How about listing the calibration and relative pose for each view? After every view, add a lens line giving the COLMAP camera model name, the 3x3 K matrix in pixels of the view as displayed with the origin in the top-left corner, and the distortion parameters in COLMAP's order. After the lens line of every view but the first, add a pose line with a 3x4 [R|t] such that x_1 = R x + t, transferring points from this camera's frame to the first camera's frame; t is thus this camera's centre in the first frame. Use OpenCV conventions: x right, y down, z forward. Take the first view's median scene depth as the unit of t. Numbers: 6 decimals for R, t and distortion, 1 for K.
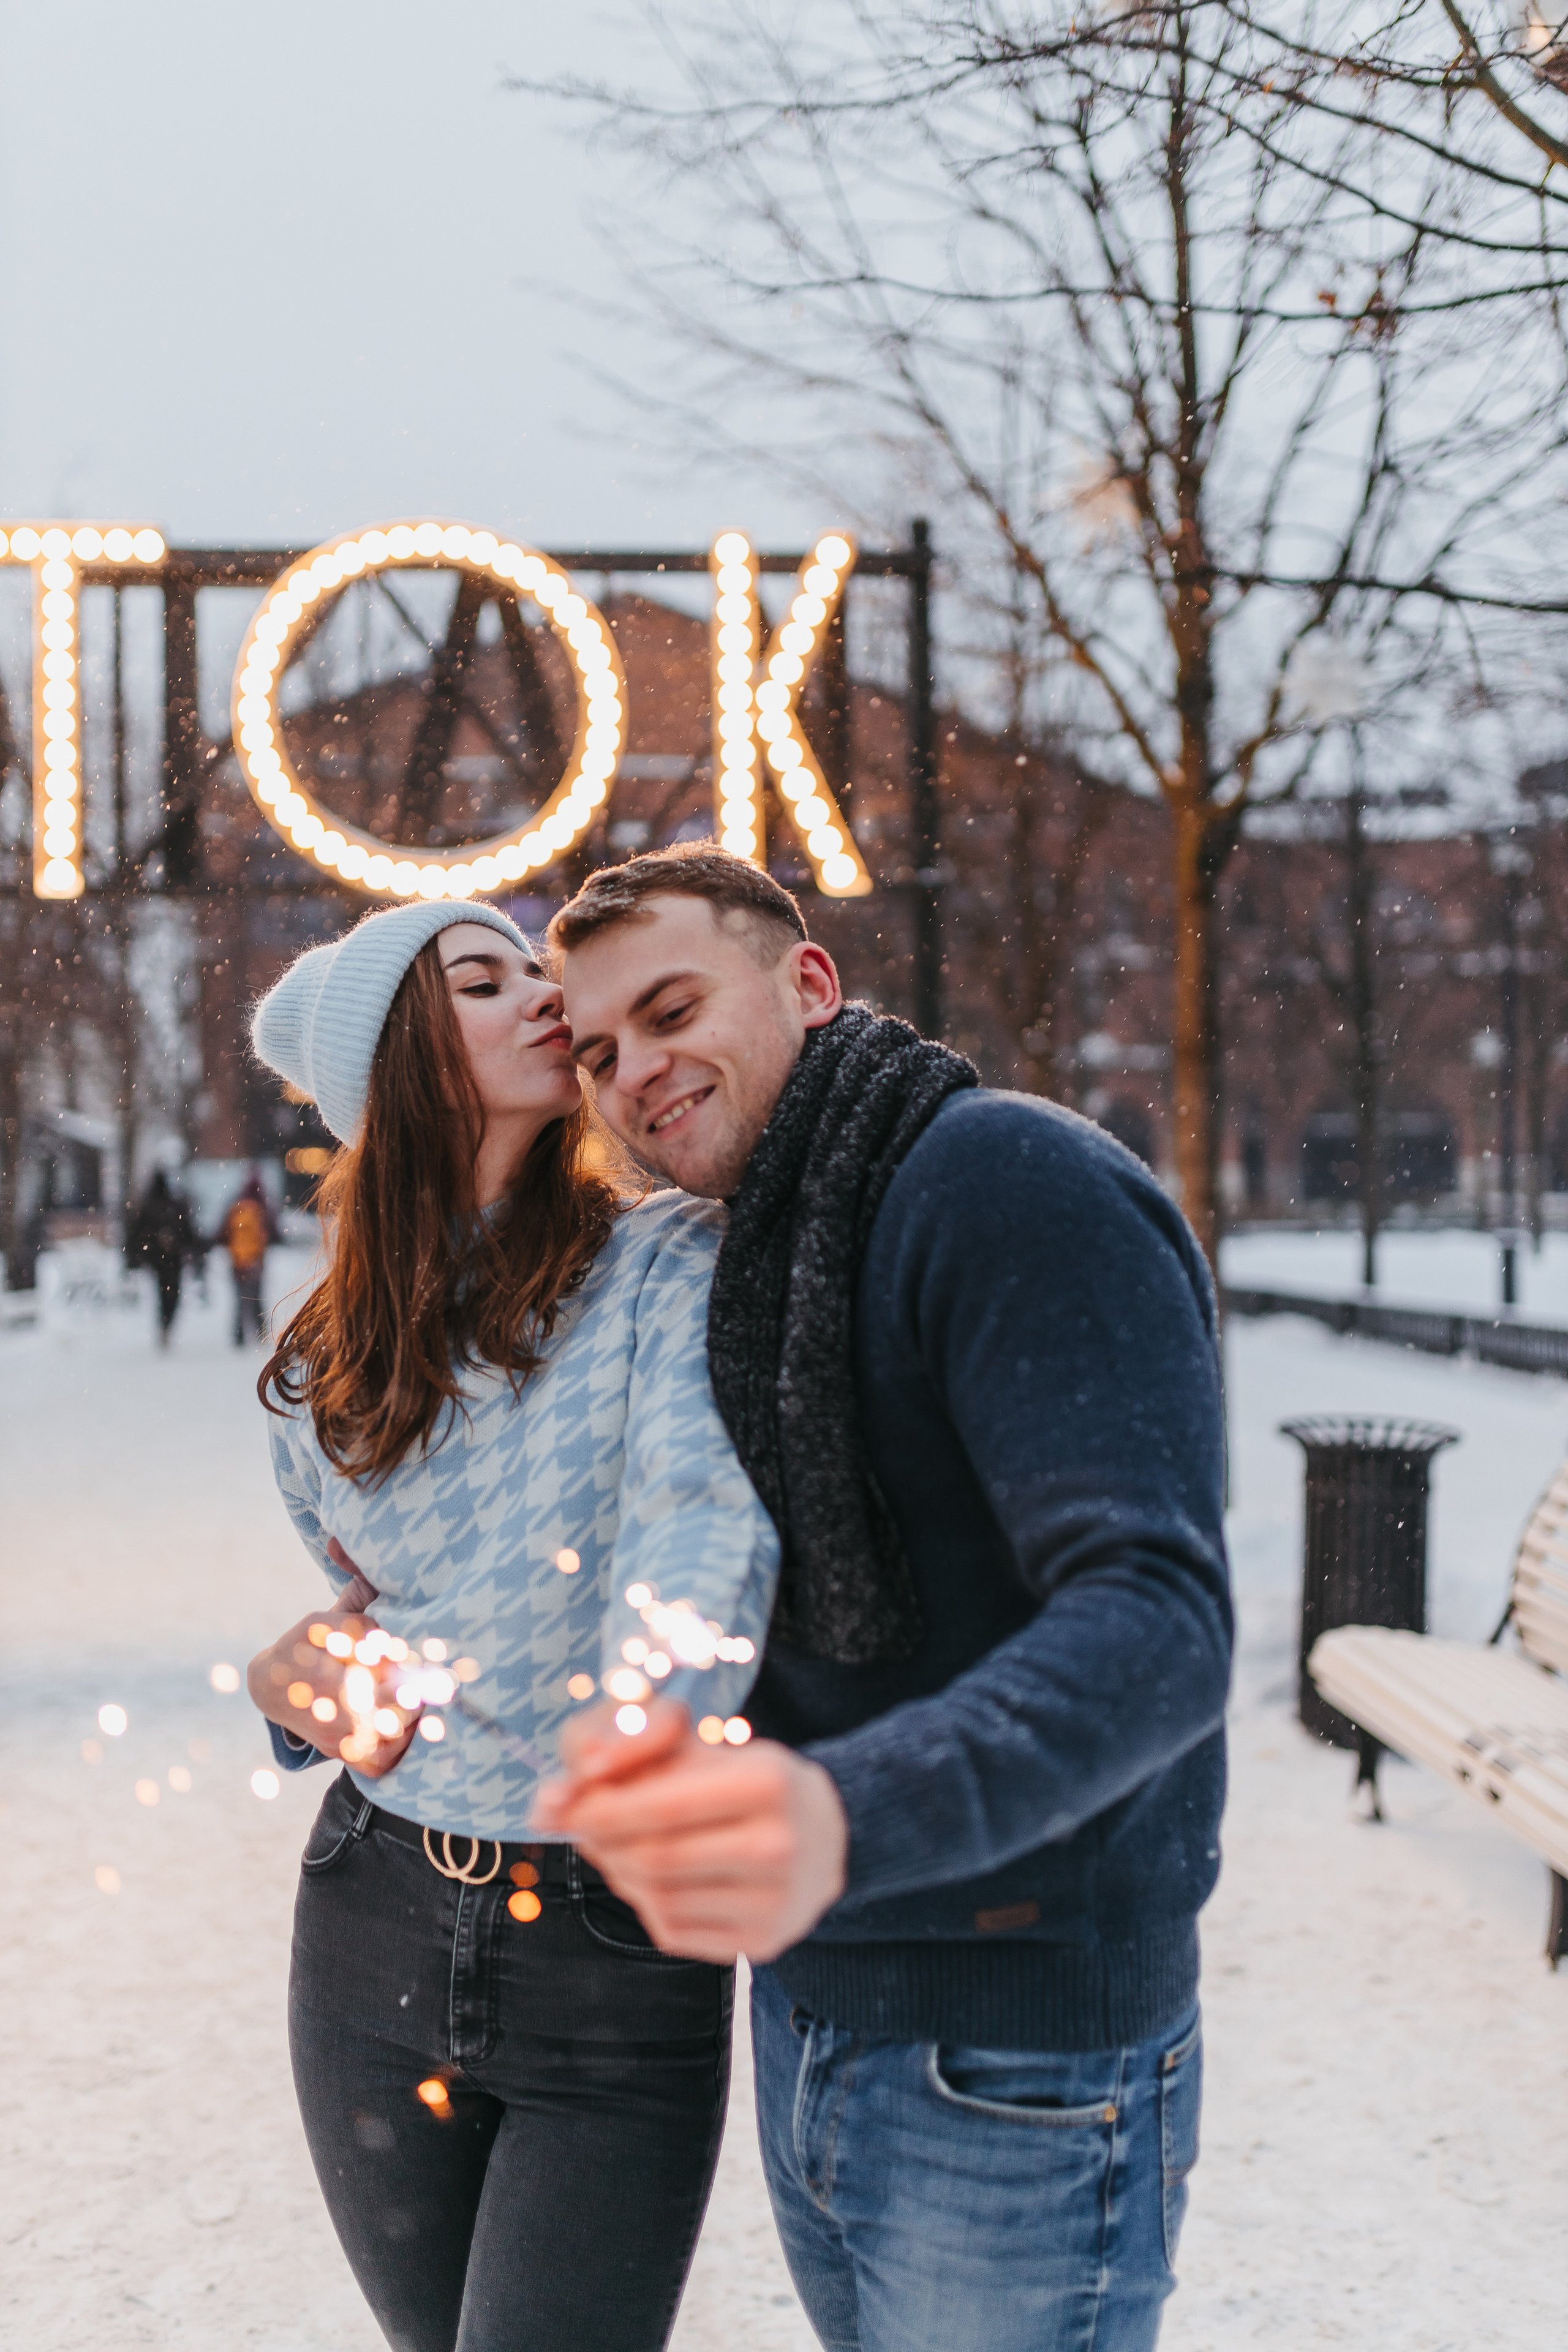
lens RADIAL K [[2240.1, 0, 752.0], [0, 2240.1, 1179.5], [0, 0, 1]] dist [0.010148, 0.000000]
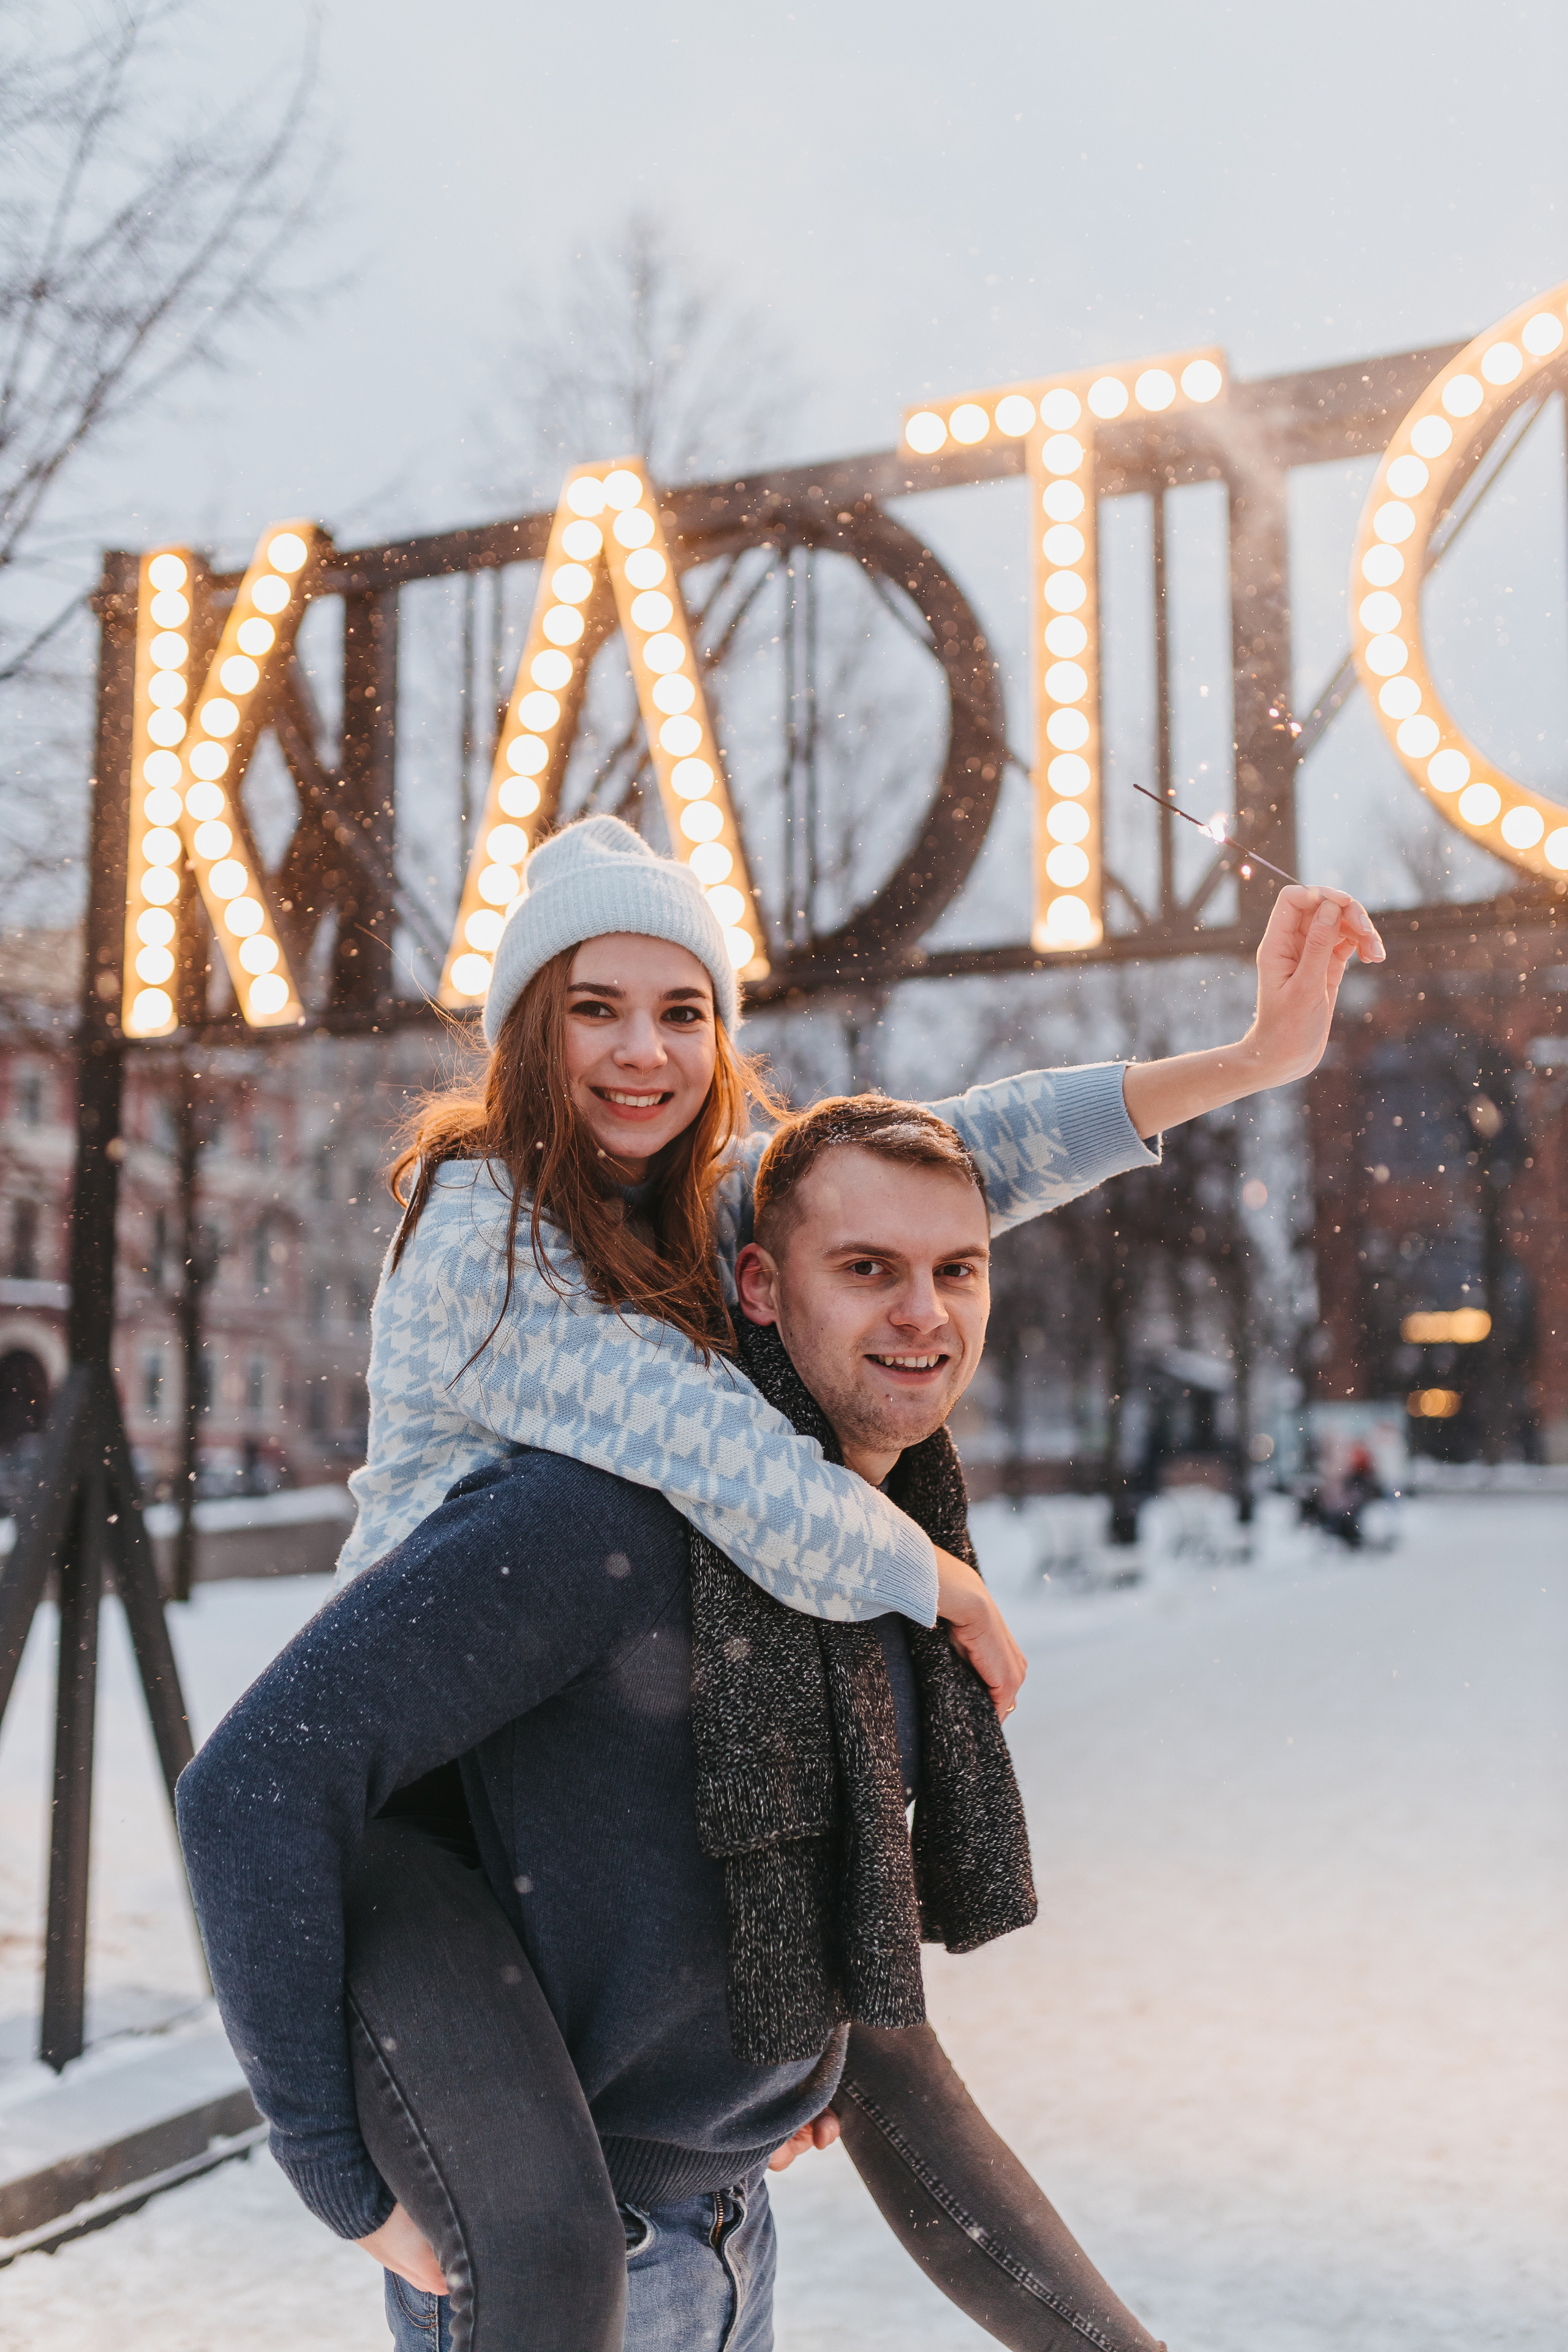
lens RADIAL K [[2240.1, 0, 796.1], [0, 2240.1, 1171.4], [0, 0, 1]] dist [0.010148, 0.000000]
pose [[0.891641, -0.044478, -0.450553, -0.101055], [-0.005985, 0.993918, -0.109962, 0.000783], [0.452703, 0.100744, 0.885952, 0.427601]]
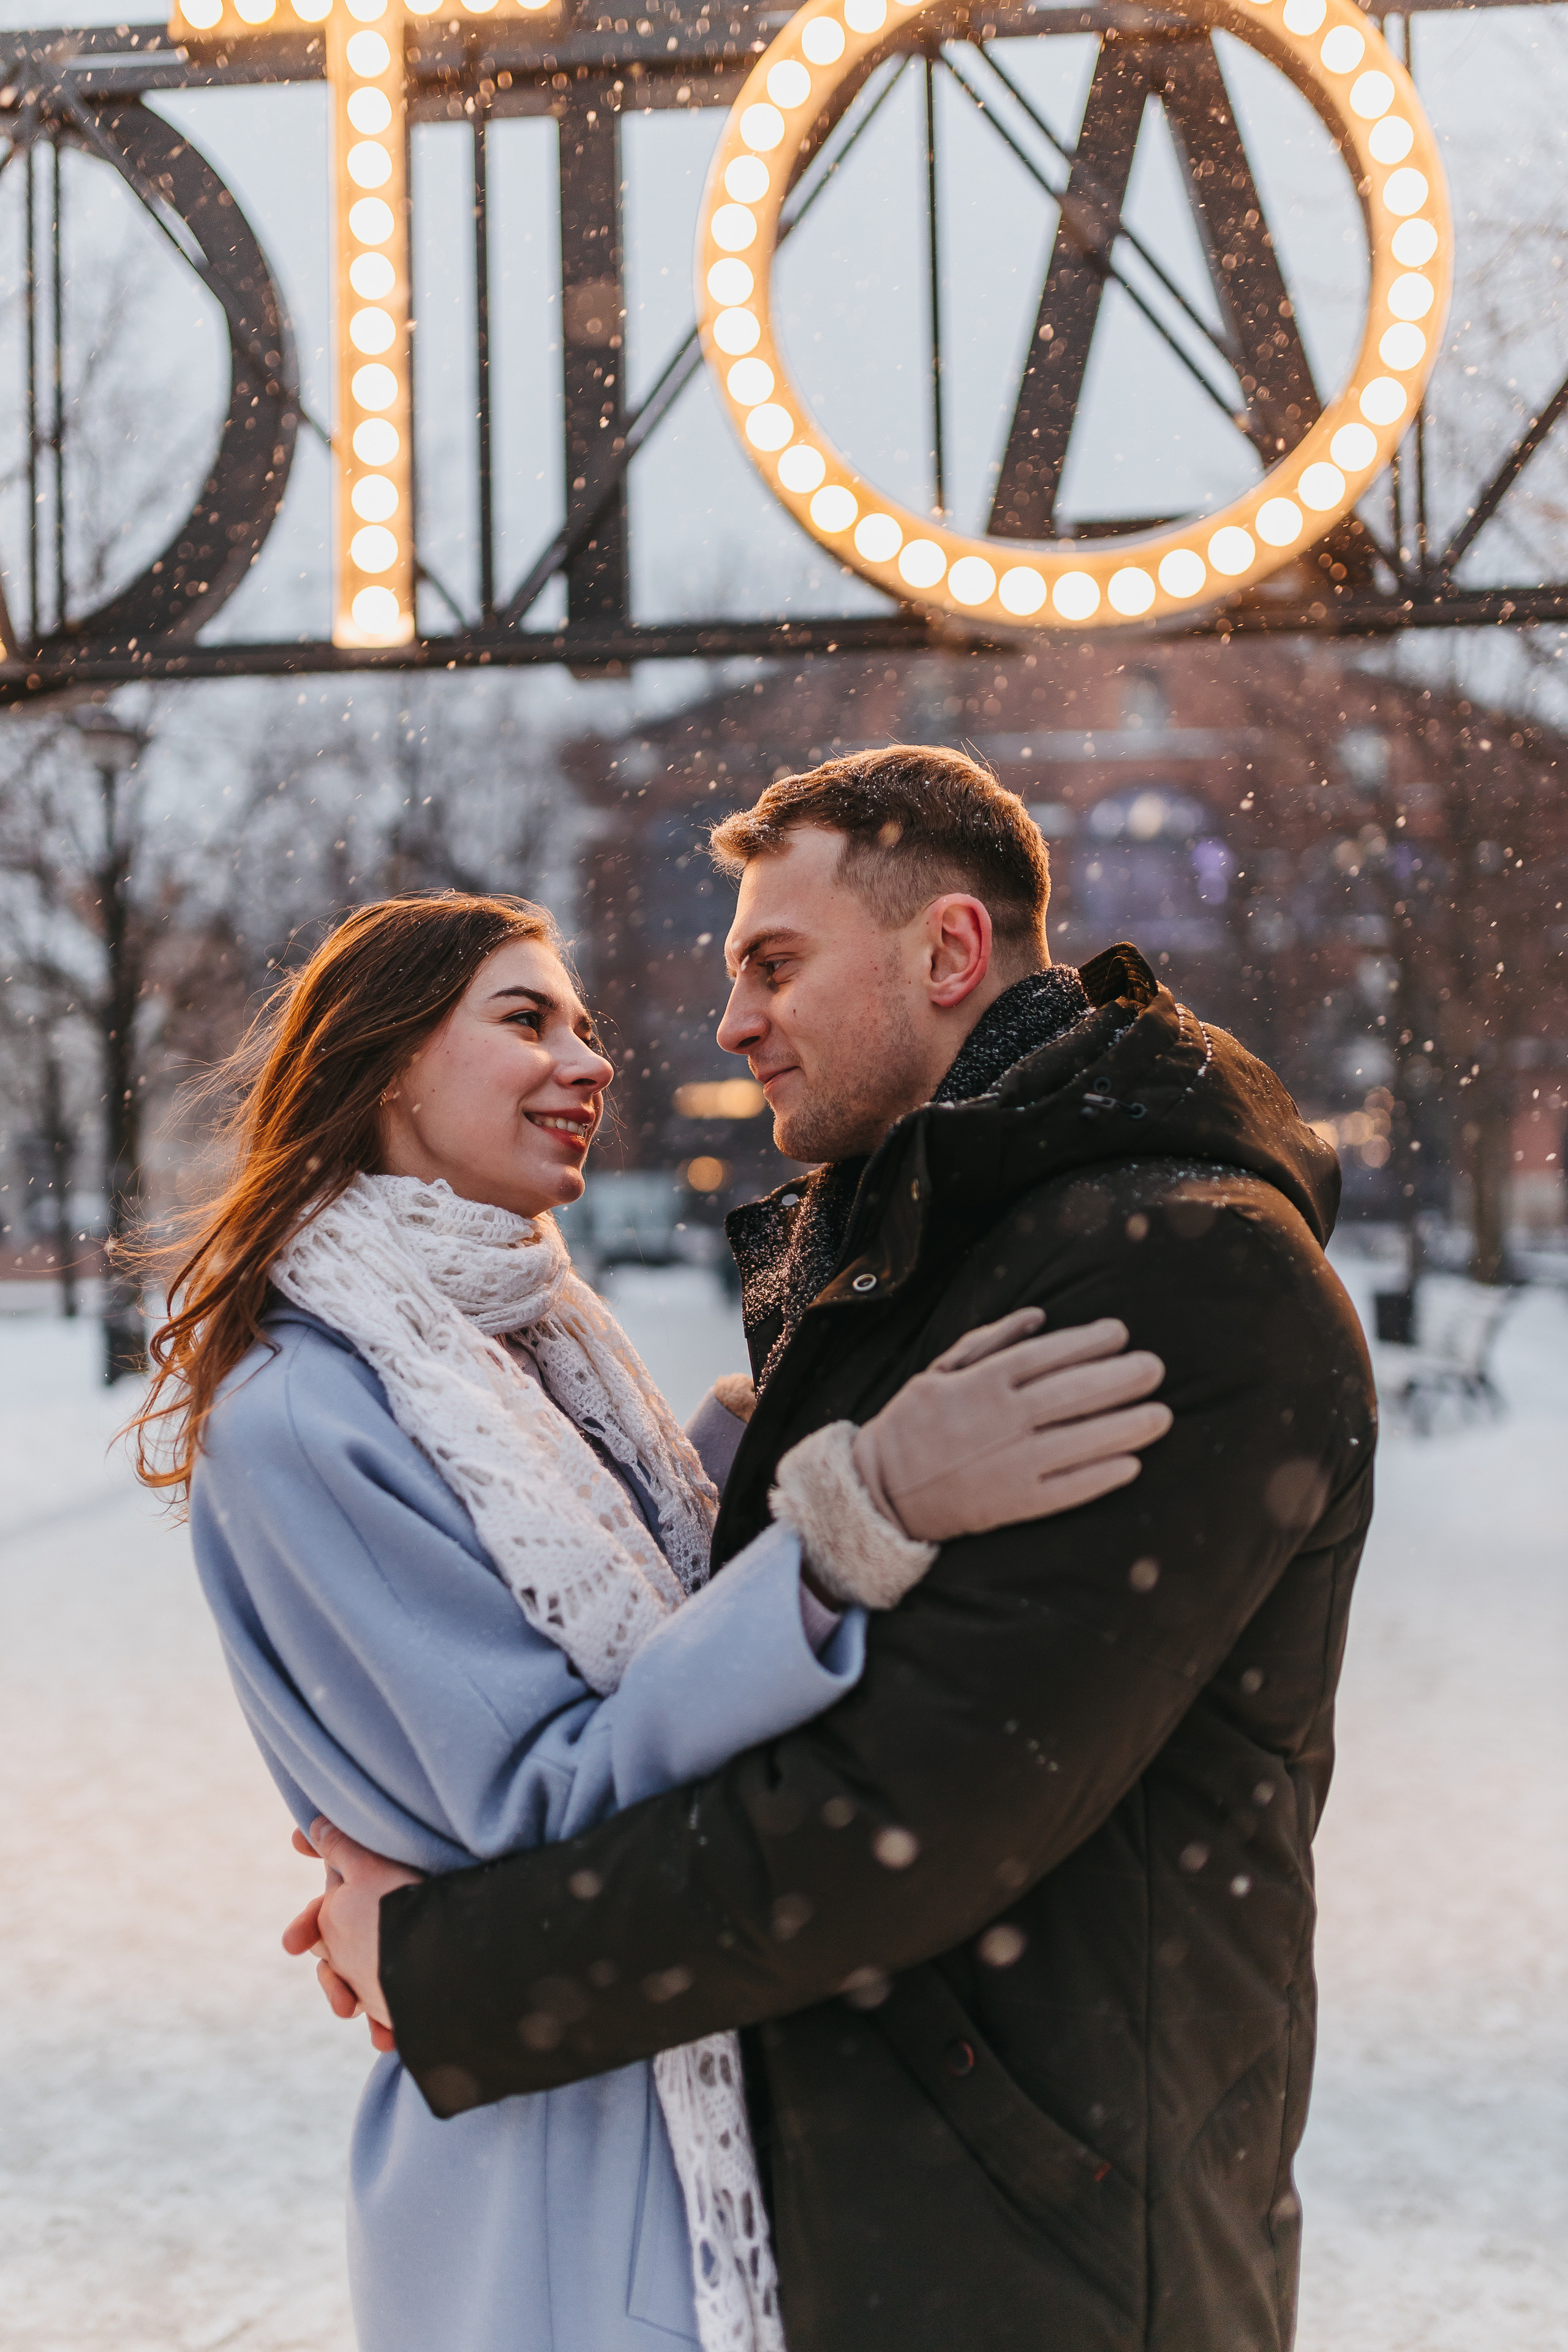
lens RADIAL K [[2240.1, 0, 783.4], [0, 2240.1, 1164.1], [0, 0, 1]] dist [0.010148, 0.000000]
pose [[0.988154, -0.010712, -0.153089, -0.132848], [0.009019, 0.999890, -0.011749, 0.001597], [0.153198, 0.010229, 0.988143, 0.490039]]
